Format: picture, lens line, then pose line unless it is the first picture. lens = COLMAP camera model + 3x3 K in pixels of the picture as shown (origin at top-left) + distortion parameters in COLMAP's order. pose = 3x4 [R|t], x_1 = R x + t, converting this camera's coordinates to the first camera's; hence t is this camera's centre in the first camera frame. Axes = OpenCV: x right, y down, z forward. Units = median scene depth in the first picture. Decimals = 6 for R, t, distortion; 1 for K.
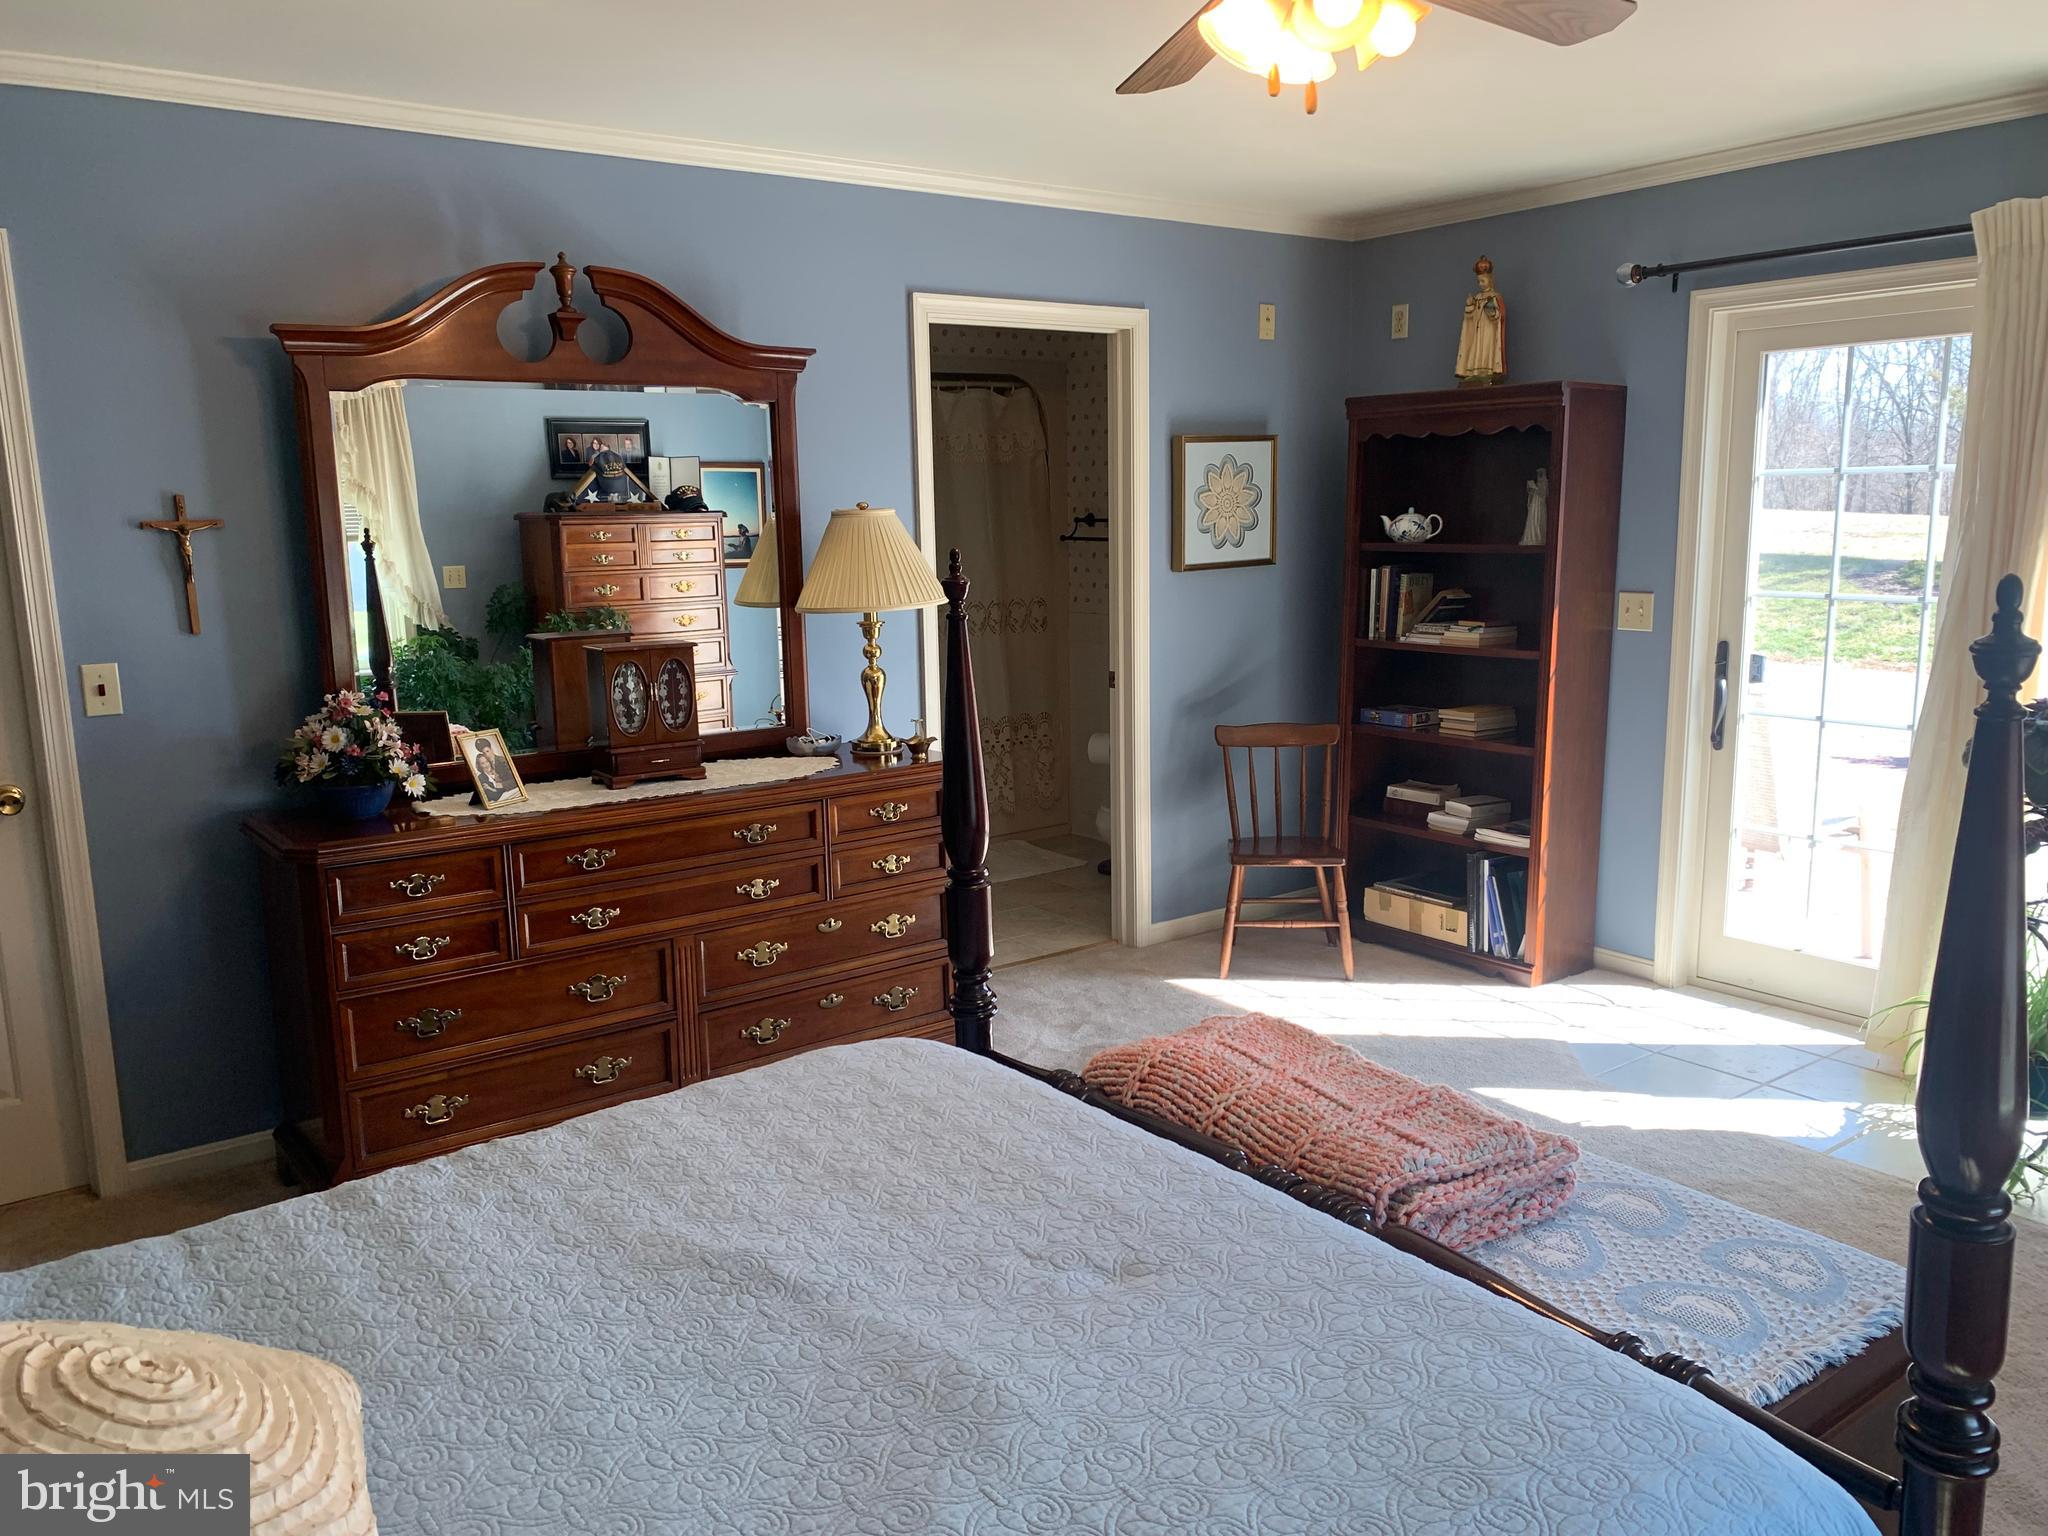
lens RADIAL K [[1541.1, 0, 1022.8], [0, 1541.1, 770.0], [0, 0, 1]] dist [0.000809, 0.006884]
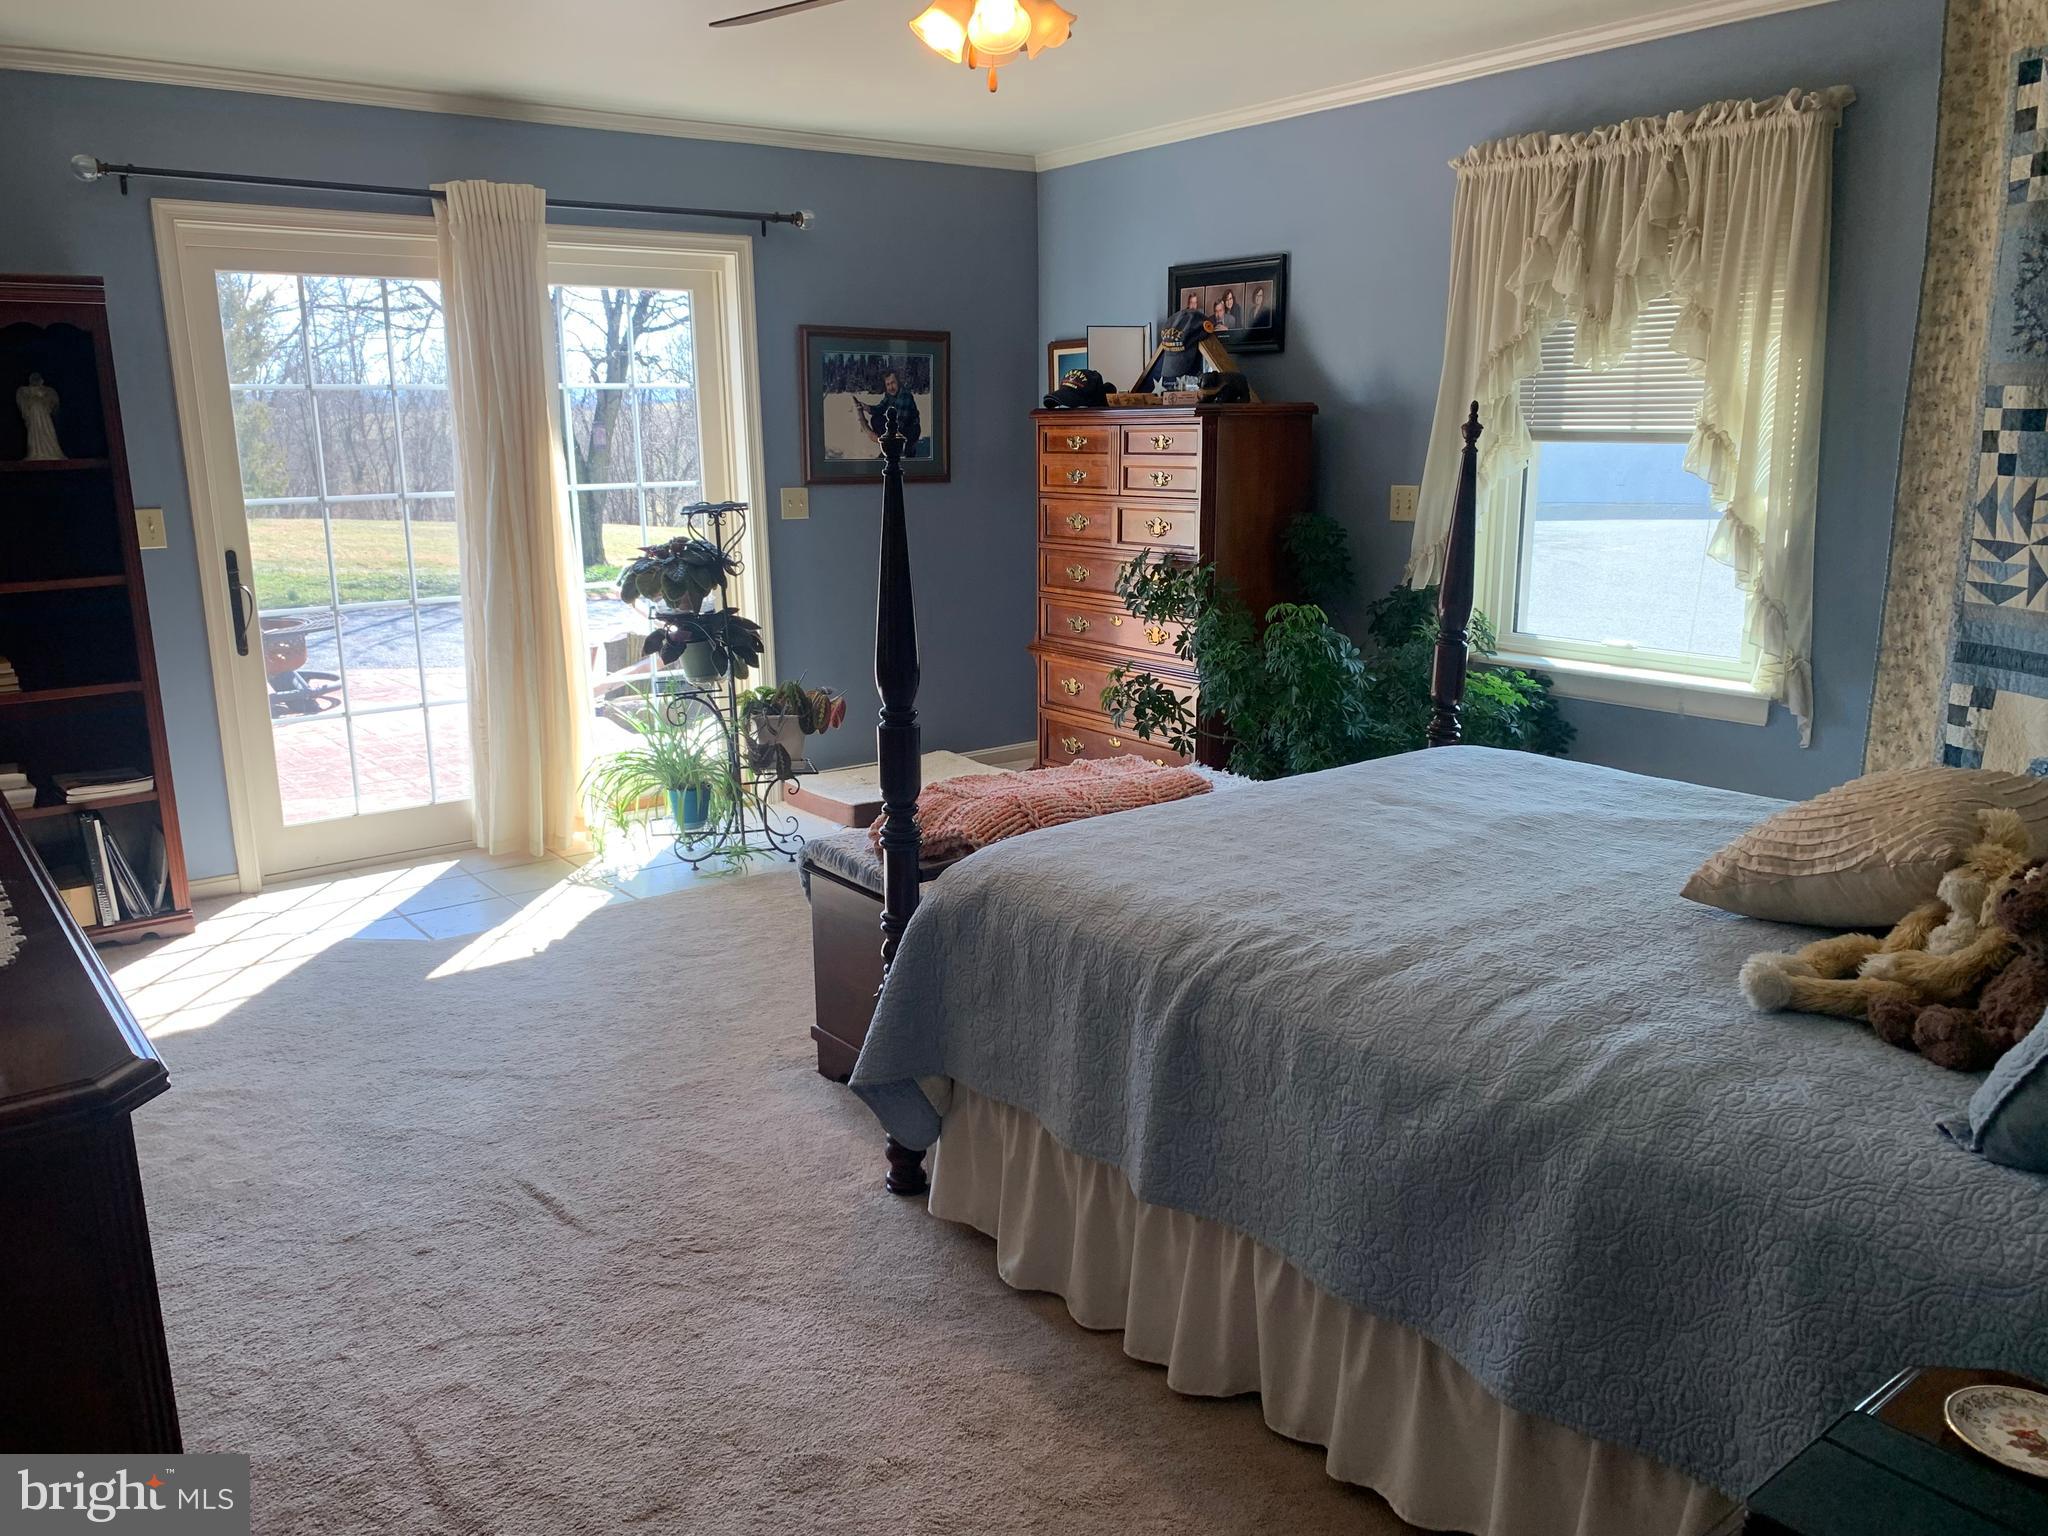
lens RADIAL K [[1541.1, 0, 1022.4], [0, 1541.1, 773.5], [0, 0, 1]] dist [0.000809, 0.006884]
pose [[-0.005045, -0.207848, 0.978148, -0.612243], [0.181539, 0.961716, 0.205293, -0.057637], [-0.983371, 0.178608, 0.032880, 0.484645]]
